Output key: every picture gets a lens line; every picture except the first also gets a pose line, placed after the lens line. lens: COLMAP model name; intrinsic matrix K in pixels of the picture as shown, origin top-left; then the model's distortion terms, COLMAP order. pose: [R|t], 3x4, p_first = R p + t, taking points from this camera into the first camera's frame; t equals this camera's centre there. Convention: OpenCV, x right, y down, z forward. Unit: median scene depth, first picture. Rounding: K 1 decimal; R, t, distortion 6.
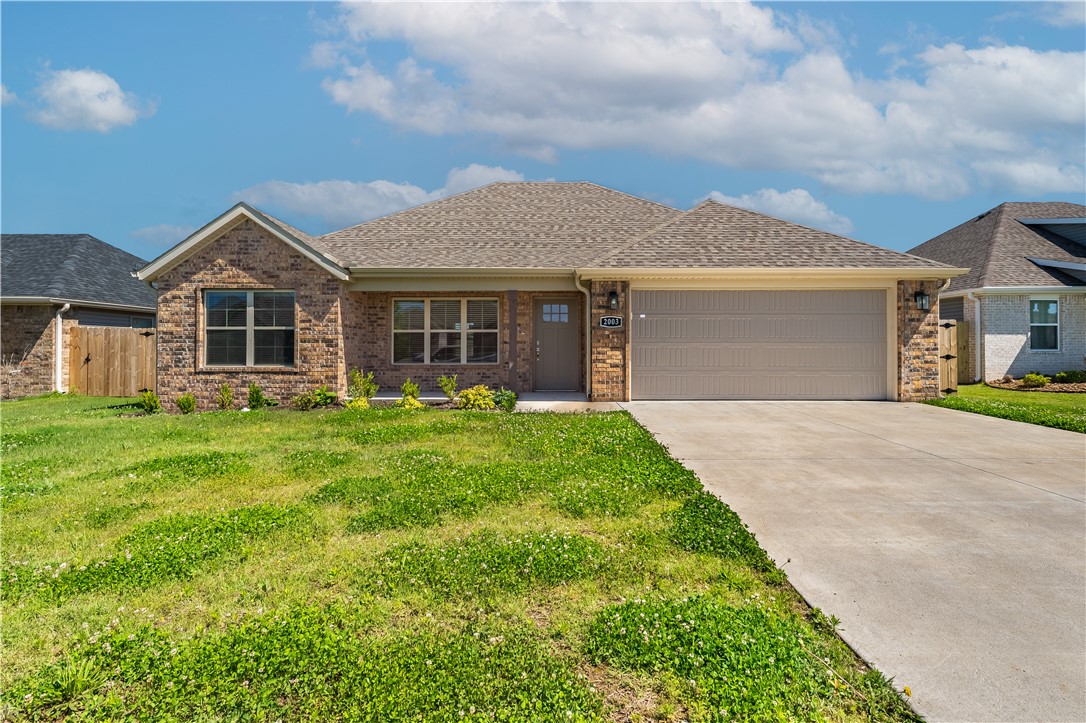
lens RADIAL K [[504.7, 0, 512.9], [0, 504.7, 358.5], [0, 0, 1]] dist [0.002048, 0.000336]
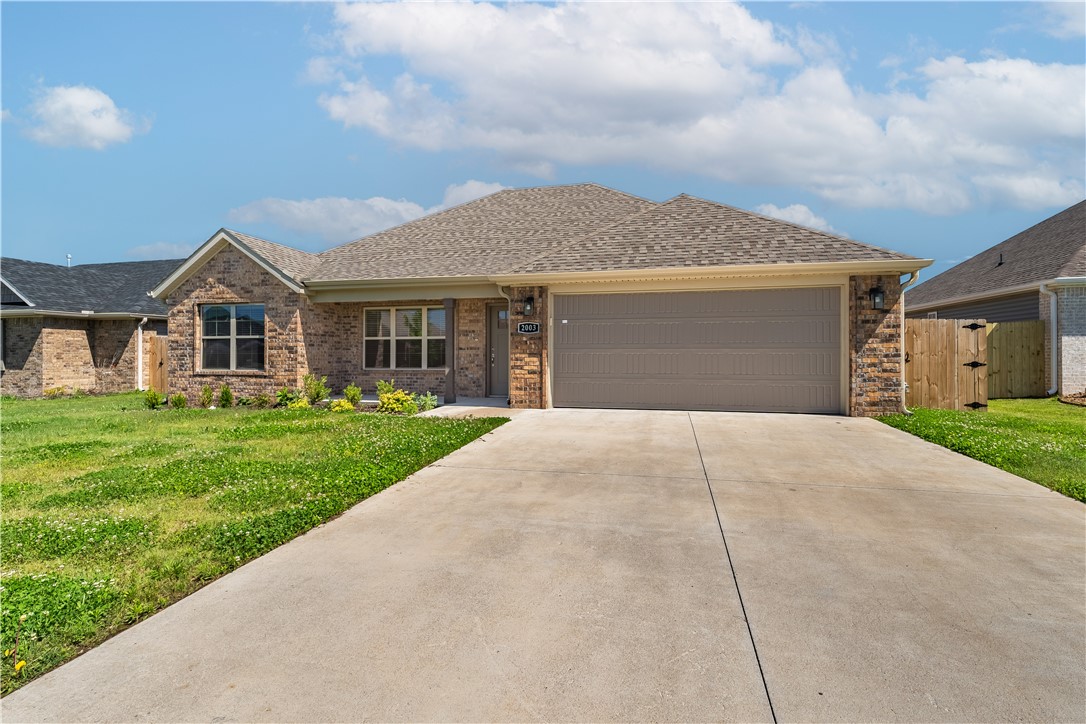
lens RADIAL K [[504.7, 0, 512.9], [0, 504.7, 359.0], [0, 0, 1]] dist [0.002048, 0.000336]
pose [[0.973534, 0.001468, -0.228536, 0.367734], [-0.003264, 0.999967, -0.007485, -0.003753], [0.228517, 0.008032, 0.973507, 0.026266]]
